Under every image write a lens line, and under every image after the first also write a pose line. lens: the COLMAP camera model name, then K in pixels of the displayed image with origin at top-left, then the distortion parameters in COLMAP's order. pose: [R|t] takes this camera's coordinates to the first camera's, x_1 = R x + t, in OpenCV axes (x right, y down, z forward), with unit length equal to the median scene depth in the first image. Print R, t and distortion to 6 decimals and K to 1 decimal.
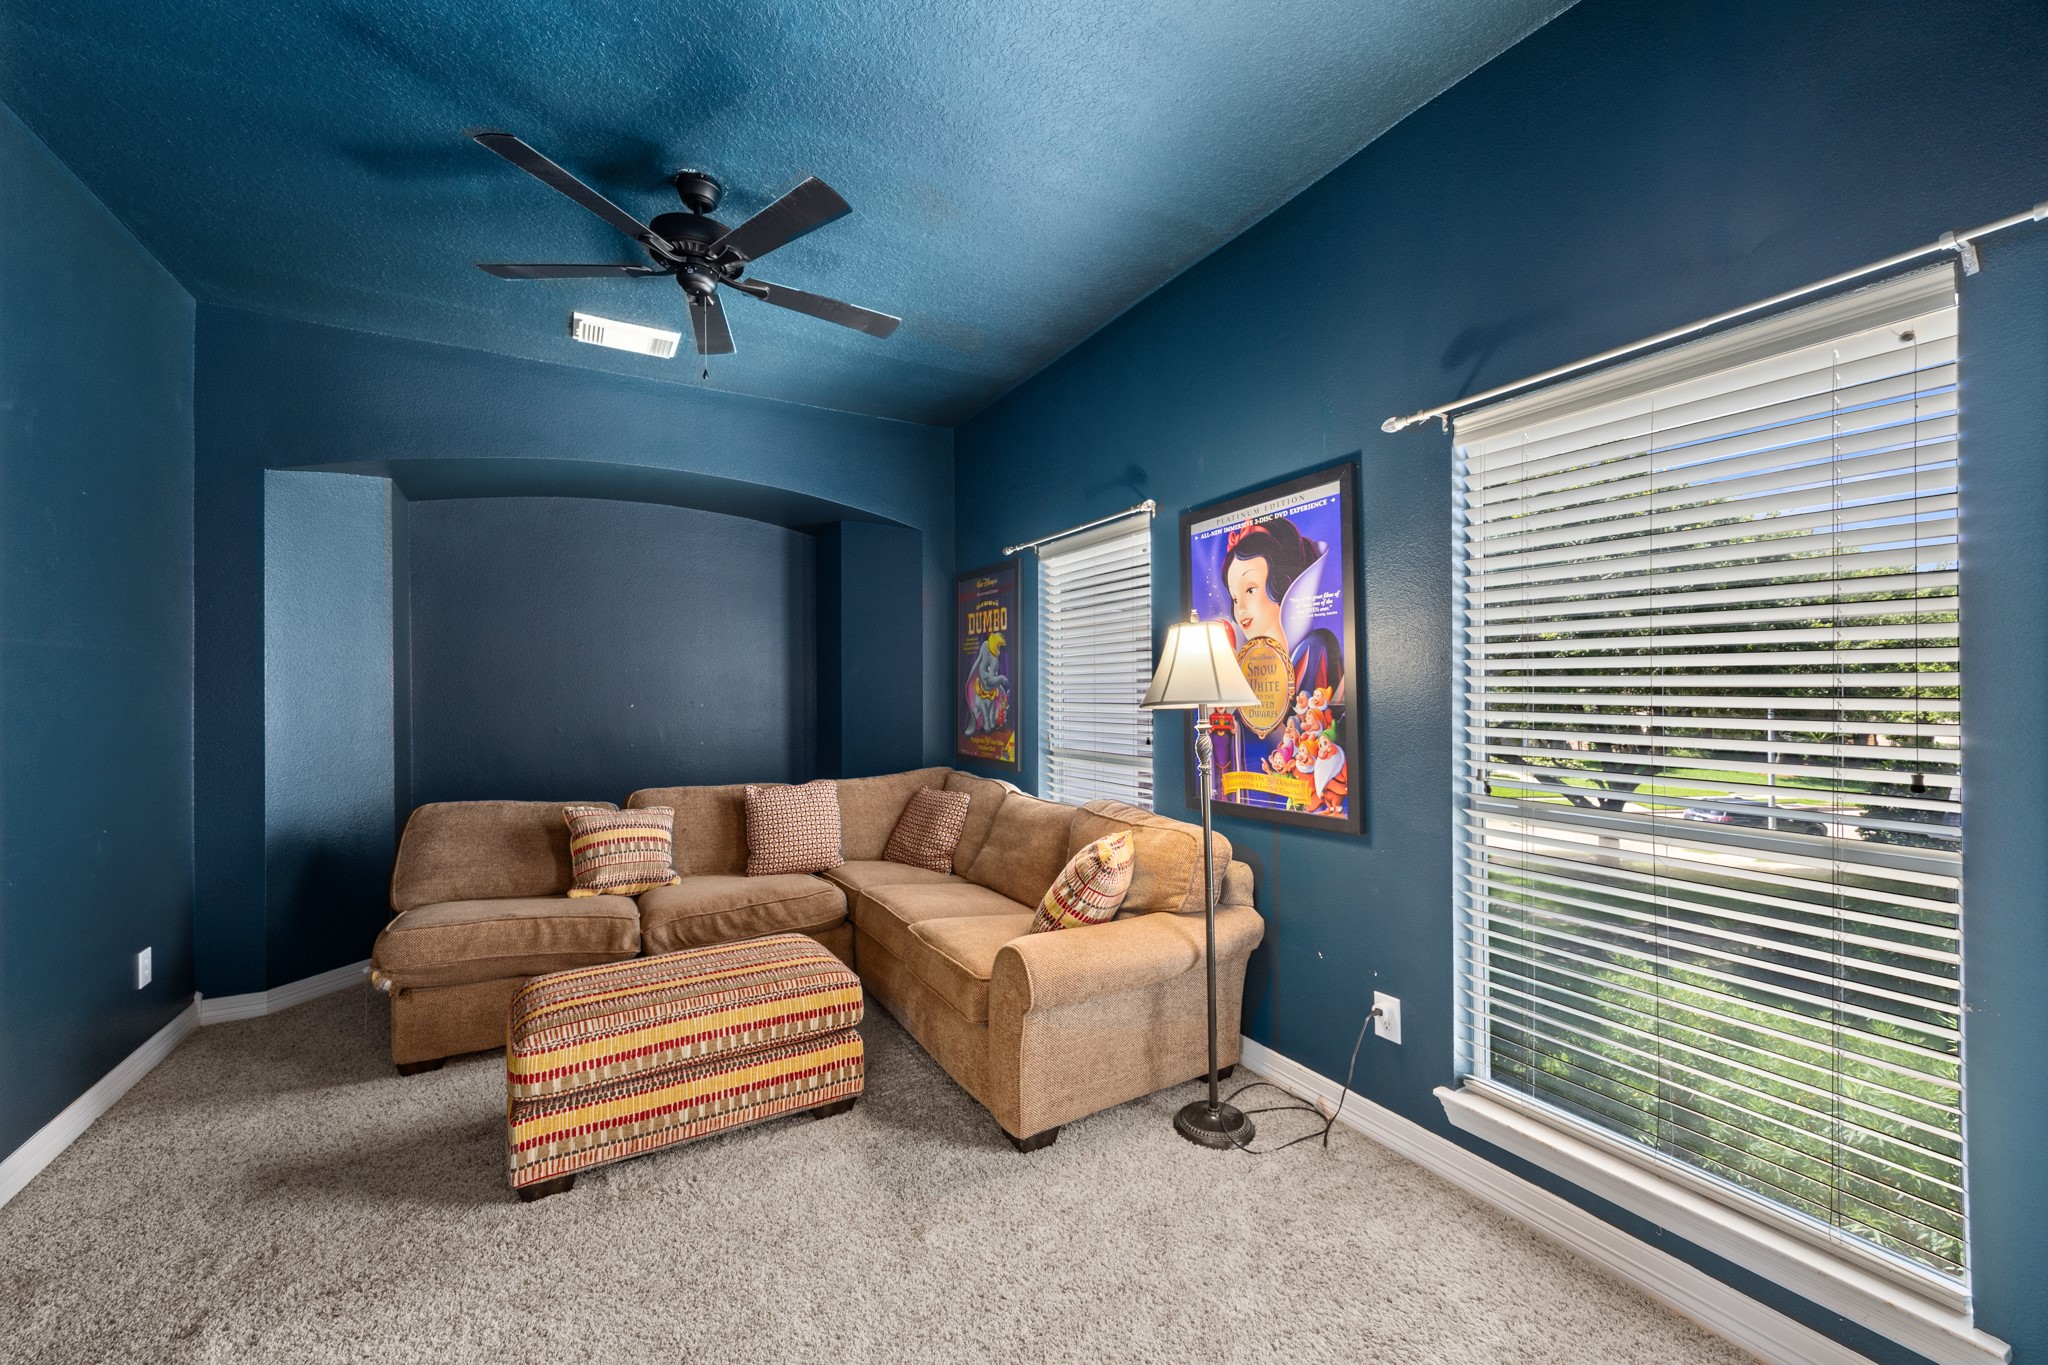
lens RADIAL K [[822.6, 0, 1012.4], [0, 822.6, 683.0], [0, 0, 1]] dist [0.009405, 0.000202]
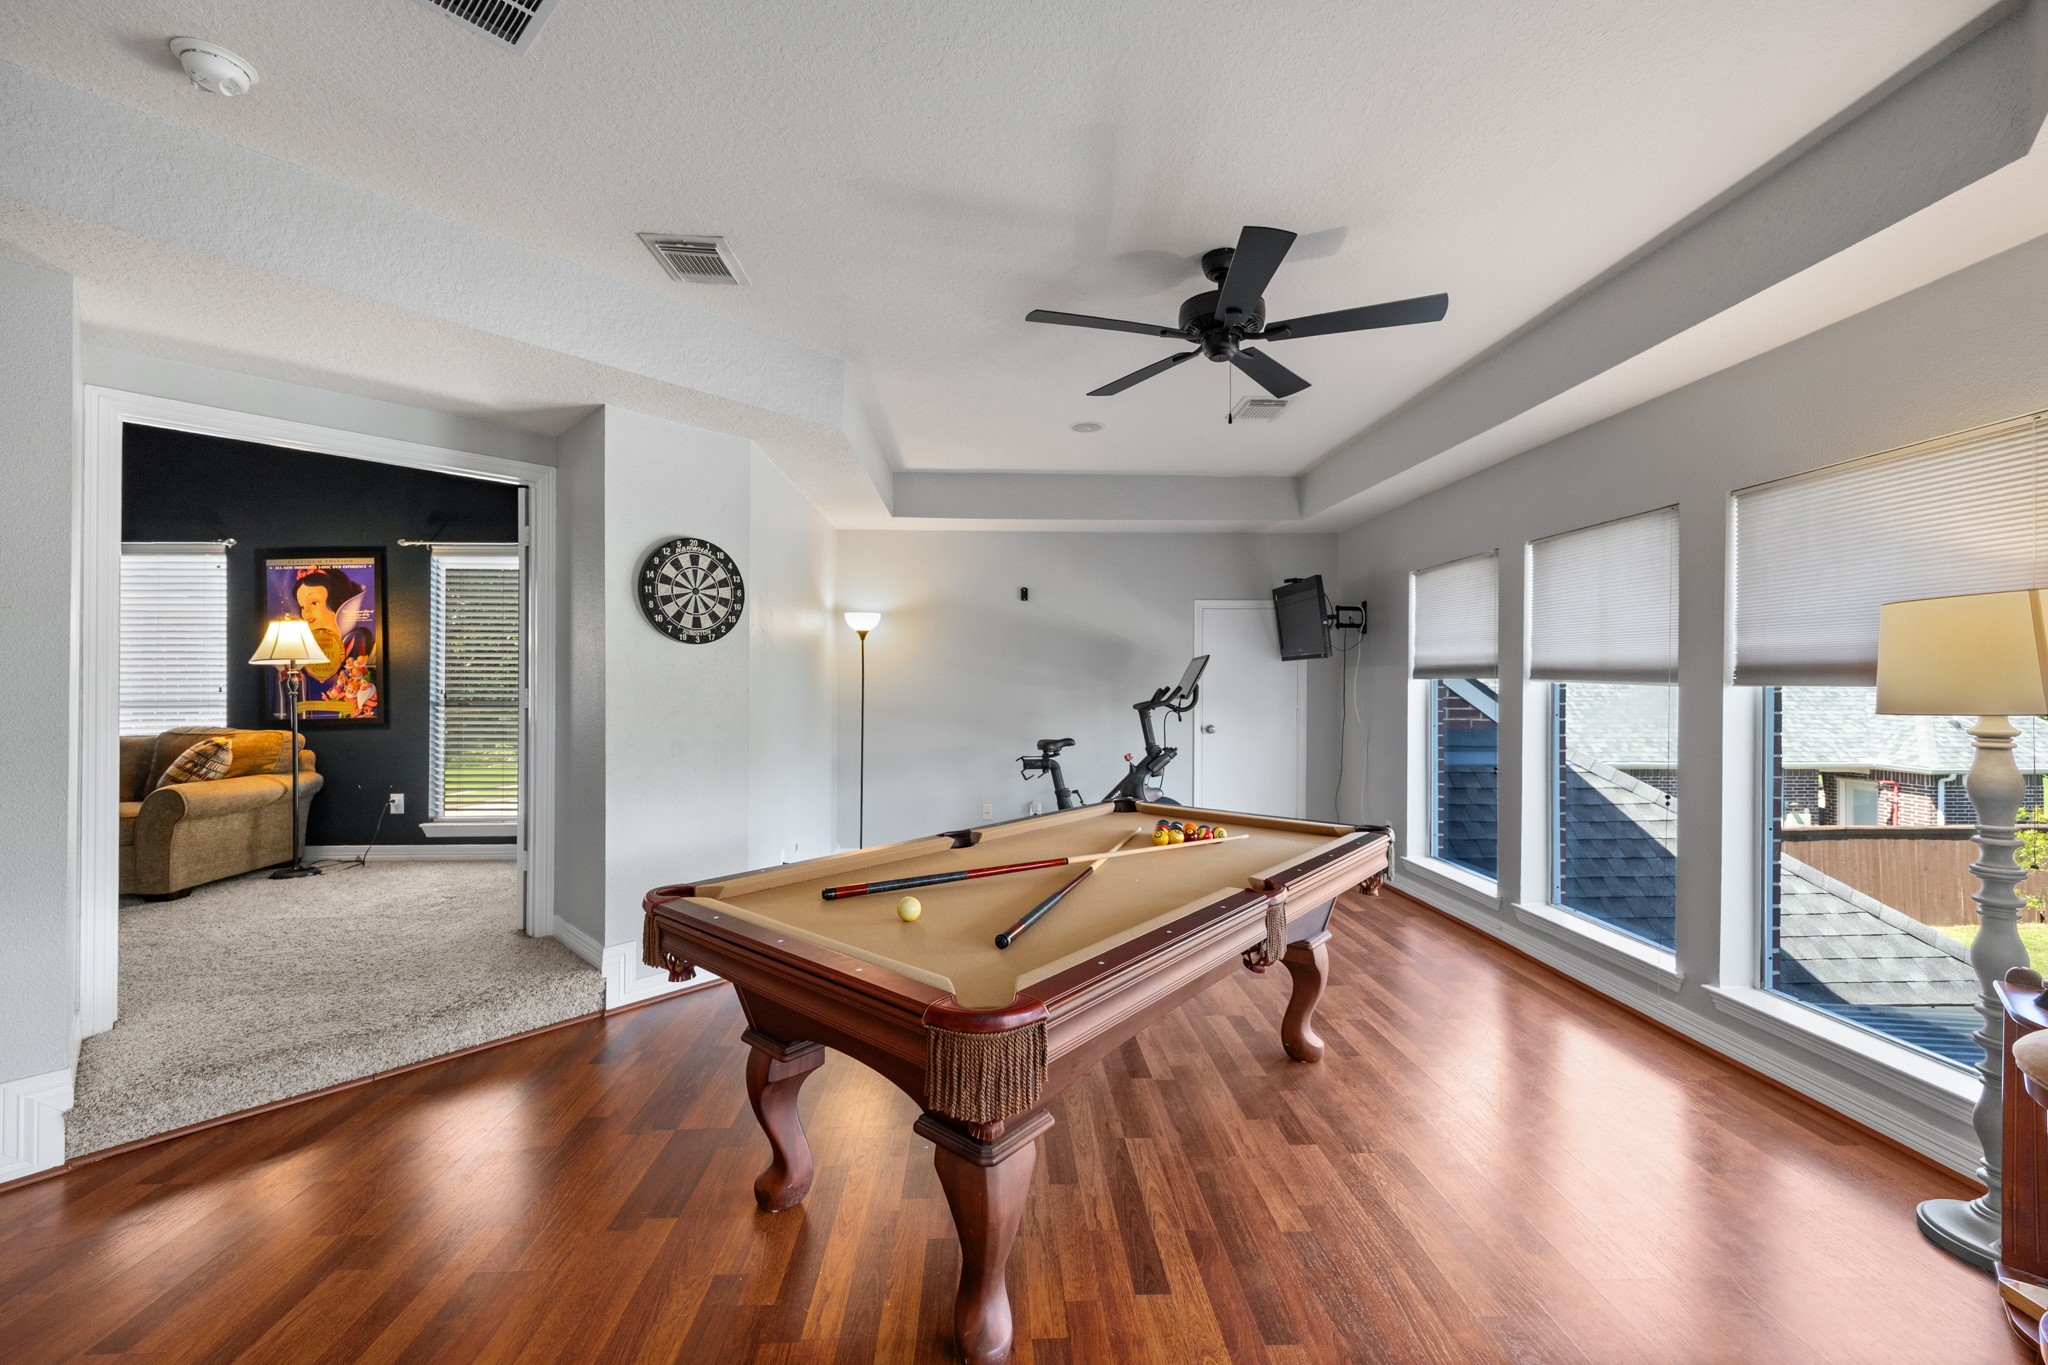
lens RADIAL K [[822.6, 0, 1007.8], [0, 822.6, 693.0], [0, 0, 1]] dist [0.009405, 0.000202]
pose [[0.464500, 0.007328, 0.885543, -0.699716], [-0.007694, 0.999961, -0.004239, 0.093947], [-0.885539, -0.004844, 0.464539, -1.378567]]
